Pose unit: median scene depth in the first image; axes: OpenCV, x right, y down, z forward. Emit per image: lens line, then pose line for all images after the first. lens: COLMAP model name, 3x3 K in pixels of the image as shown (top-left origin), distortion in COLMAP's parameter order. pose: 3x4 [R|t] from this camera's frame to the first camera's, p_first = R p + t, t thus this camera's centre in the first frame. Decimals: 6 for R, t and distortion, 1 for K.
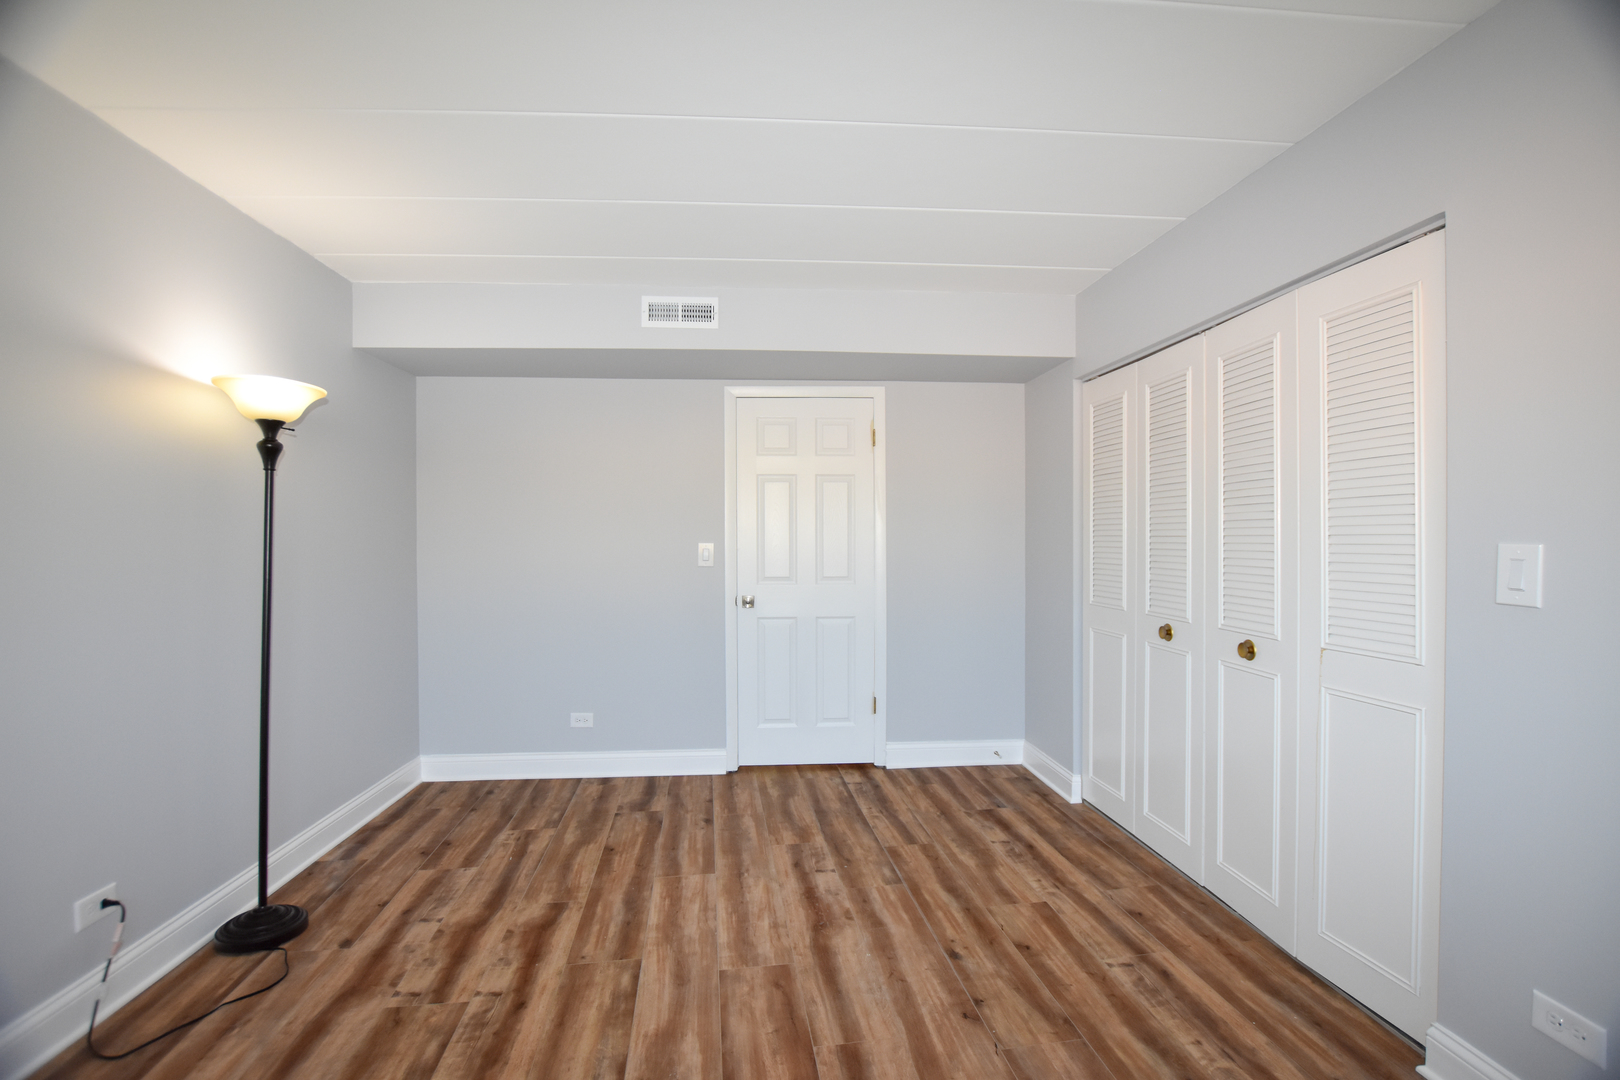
lens RADIAL K [[706.5, 0, 809.6], [0, 706.5, 533.8], [0, 0, 1]] dist [-0.026295, 0.001303]
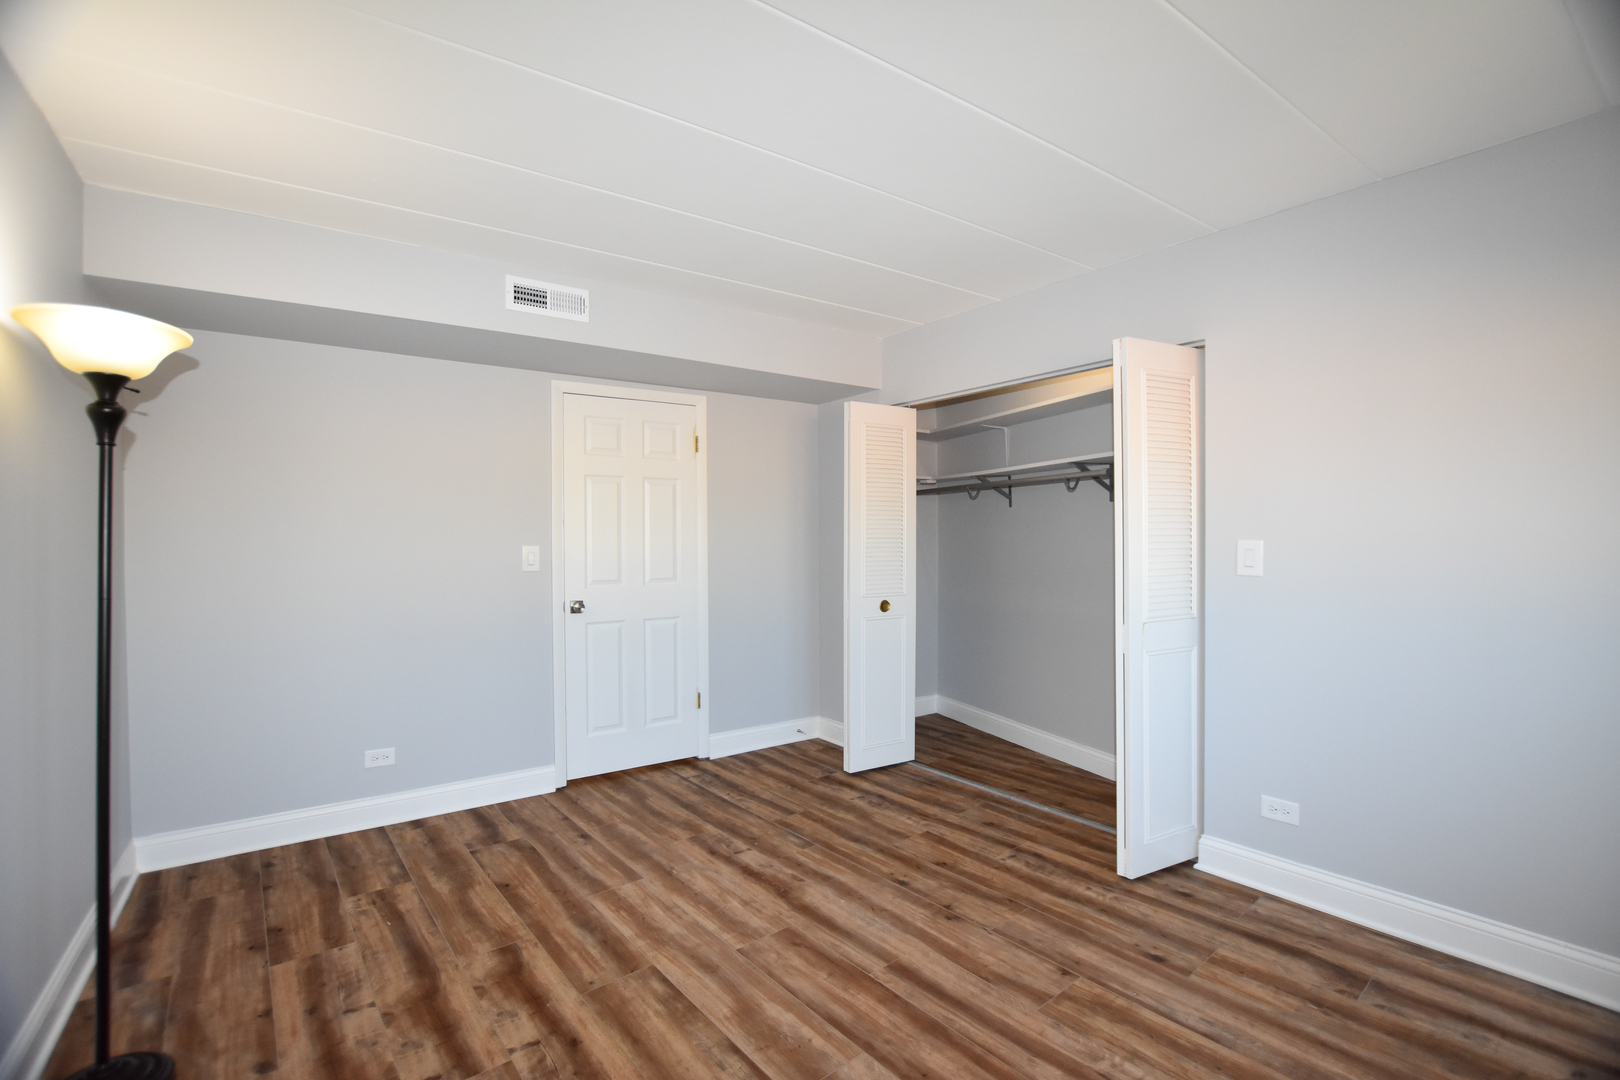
lens RADIAL K [[706.5, 0, 807.4], [0, 706.5, 535.3], [0, 0, 1]] dist [-0.026295, 0.001303]
pose [[0.860219, 0.000600, 0.509924, -0.441167], [0.001563, 0.999992, -0.003813, 0.003735], [-0.509922, 0.004077, 0.860211, 0.028318]]
